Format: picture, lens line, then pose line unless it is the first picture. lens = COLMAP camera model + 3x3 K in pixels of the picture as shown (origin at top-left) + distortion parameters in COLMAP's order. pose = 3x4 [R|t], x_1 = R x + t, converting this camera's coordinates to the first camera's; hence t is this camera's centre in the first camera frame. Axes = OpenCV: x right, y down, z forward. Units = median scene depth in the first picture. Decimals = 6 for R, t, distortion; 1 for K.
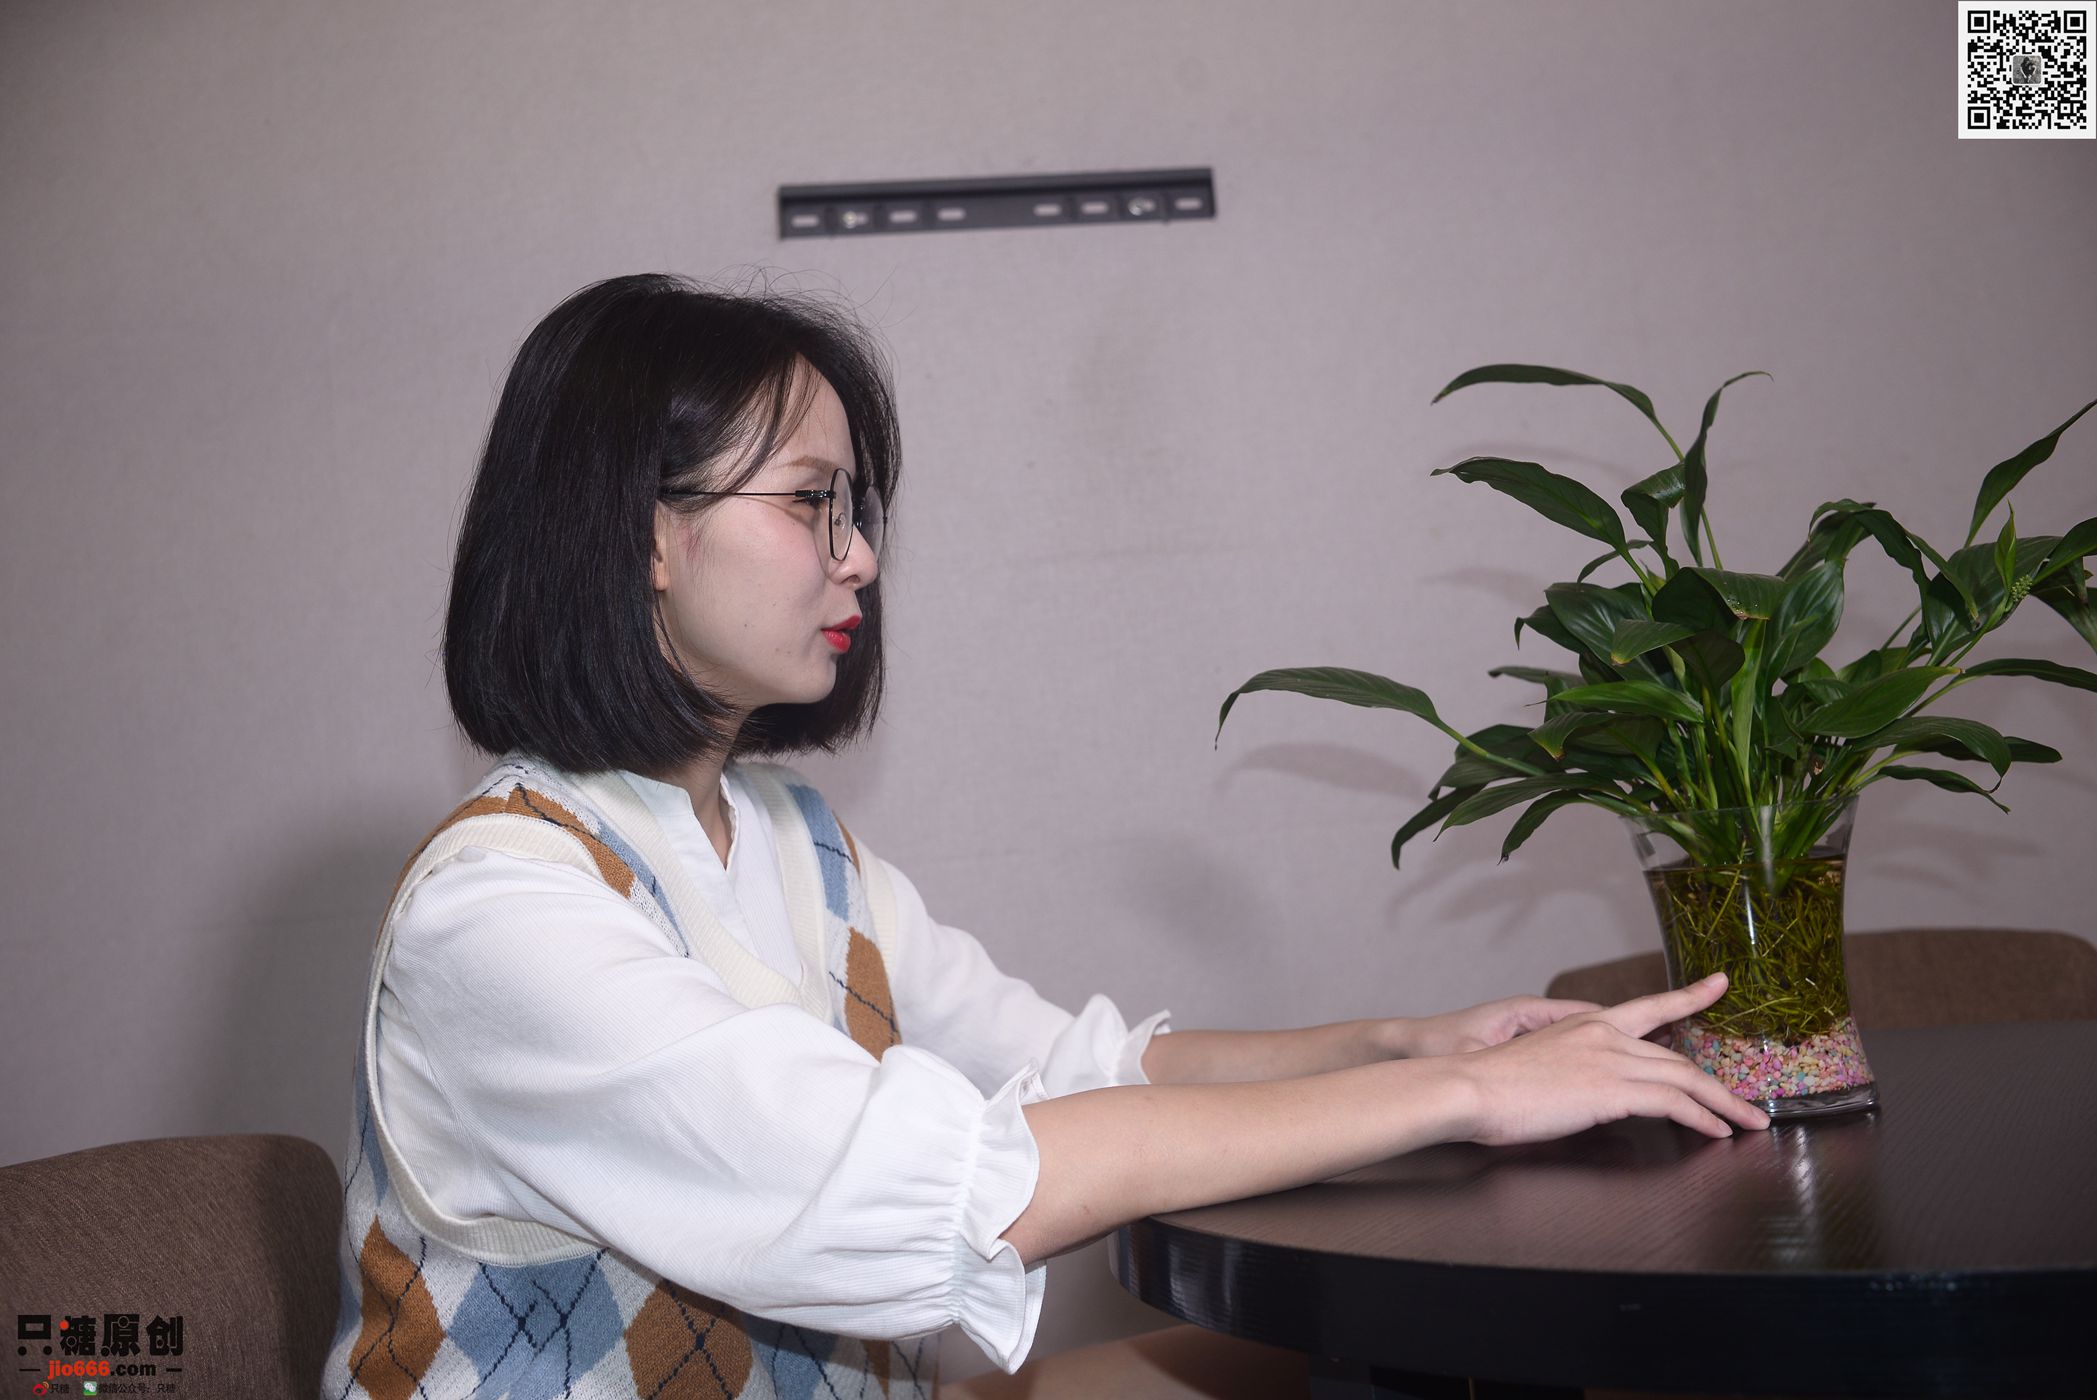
lens RADIAL K [[2142.2, 0, 1081.9], [0, 2142.2, 707.1], [0, 0, 1]] dist [0.001273, 0.000000]
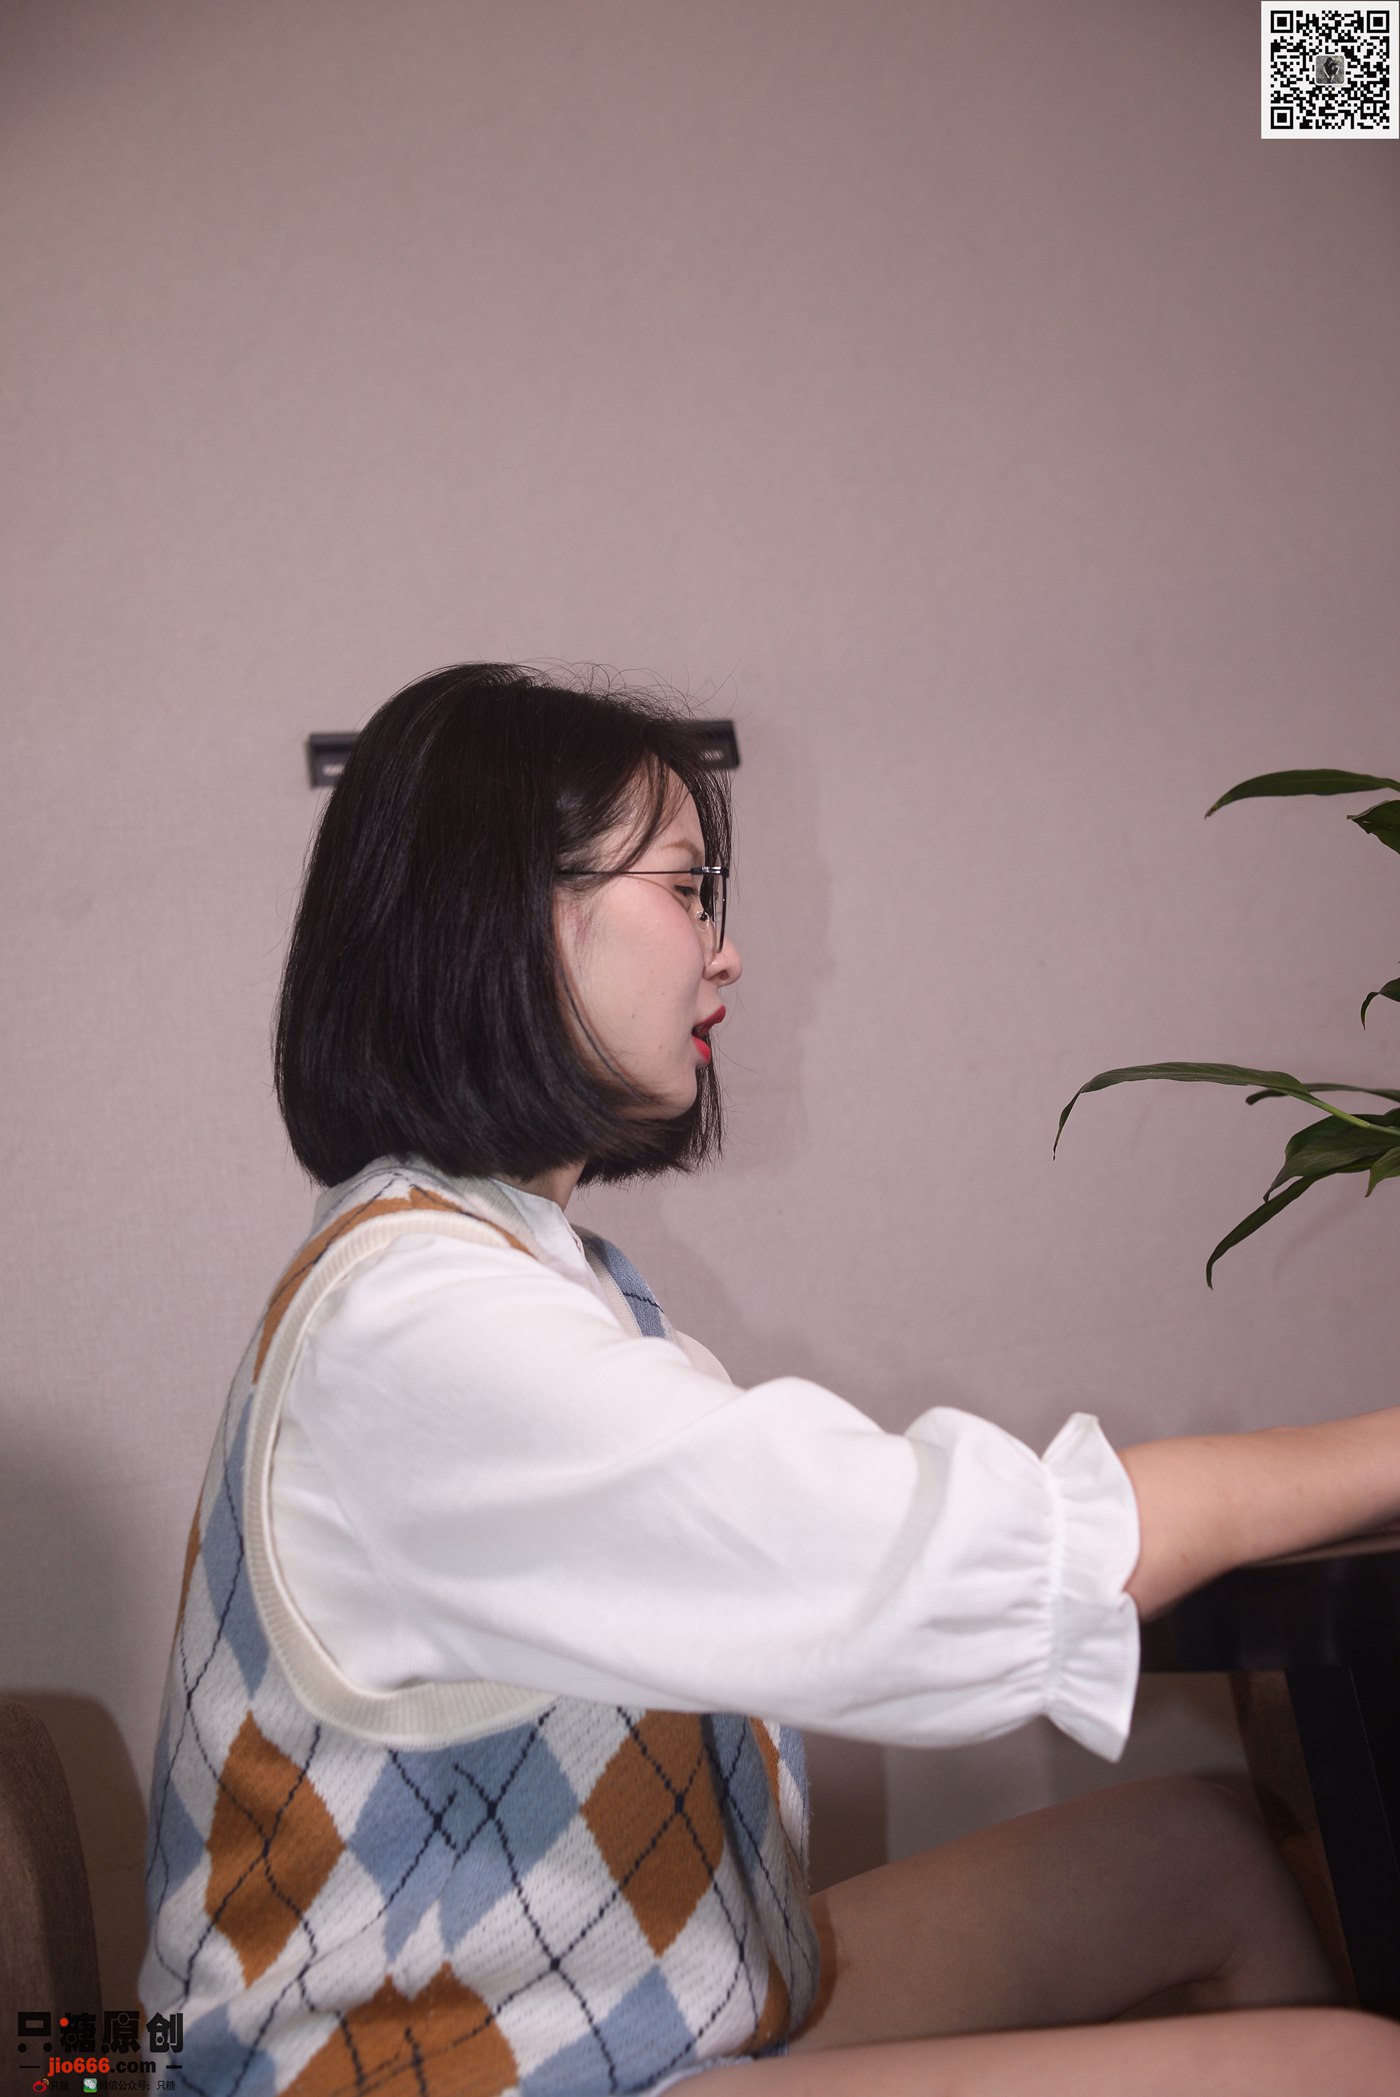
lens RADIAL K [[2142.2, 0, 712.2], [0, 2142.2, 1029.2], [0, 0, 1]] dist [0.001273, 0.000000]
pose [[0.977536, -0.030557, 0.208543, -0.321082], [0.068324, 0.981947, -0.176386, 0.135948], [-0.199388, 0.186672, 0.961976, 0.102163]]
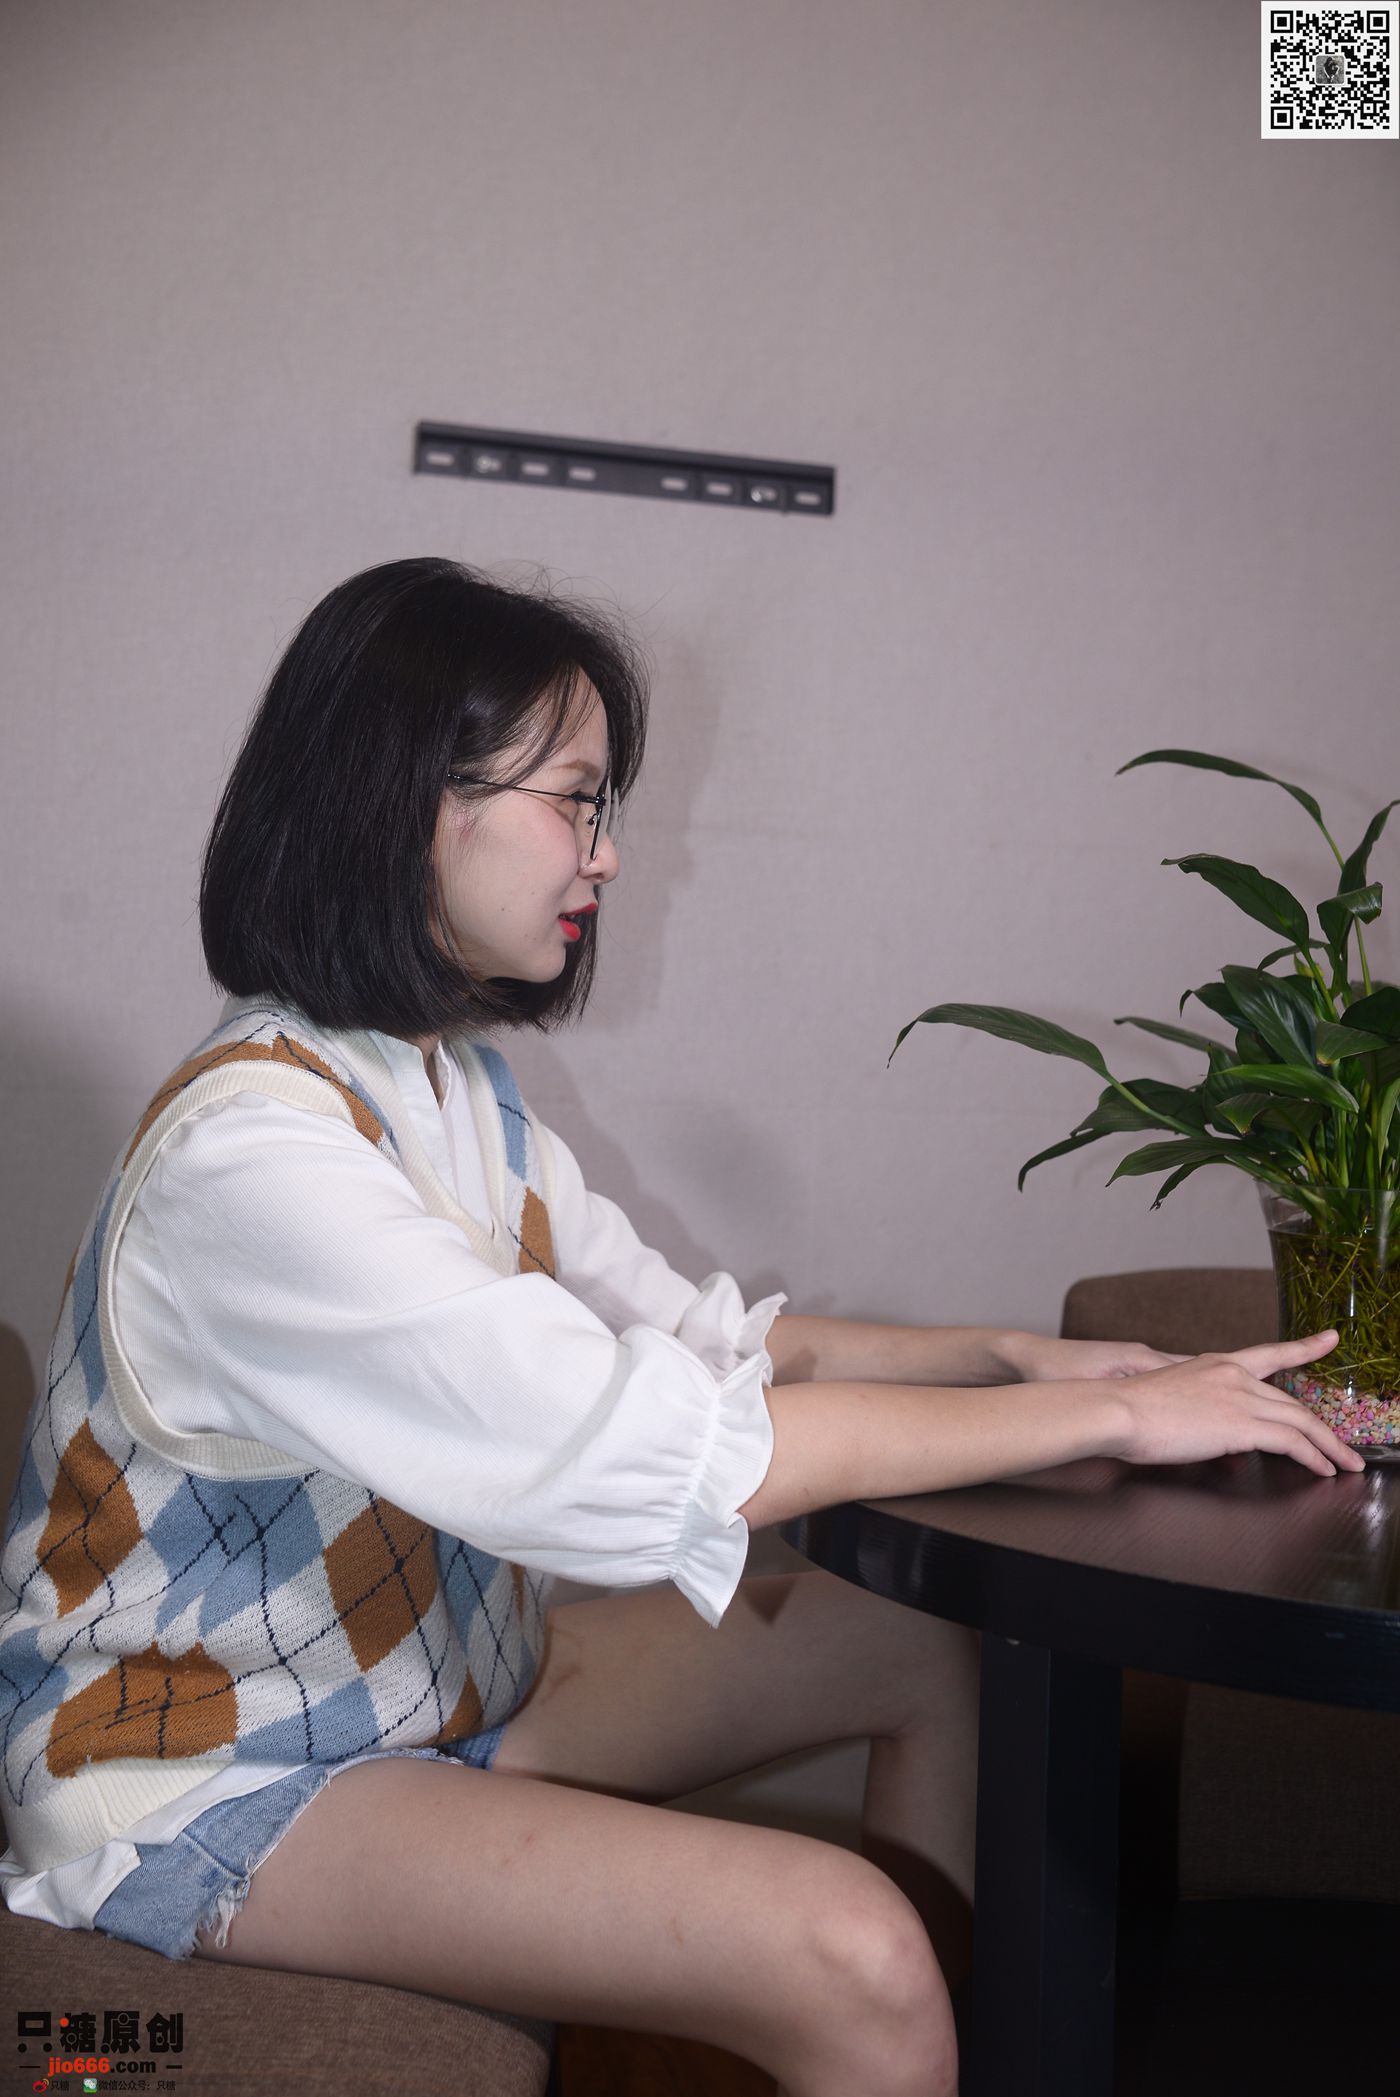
lens RADIAL K [[2142.2, 0, 718.2], [0, 2142.2, 1043.5], [0, 0, 1]] dist [0.001273, 0.000000]
pose [[0.983864, 0.123500, 0.129459, -0.183809], [-0.130828, 0.990159, 0.049691, -0.039132], [-0.122048, -0.065826, 0.990339, -0.072435]]
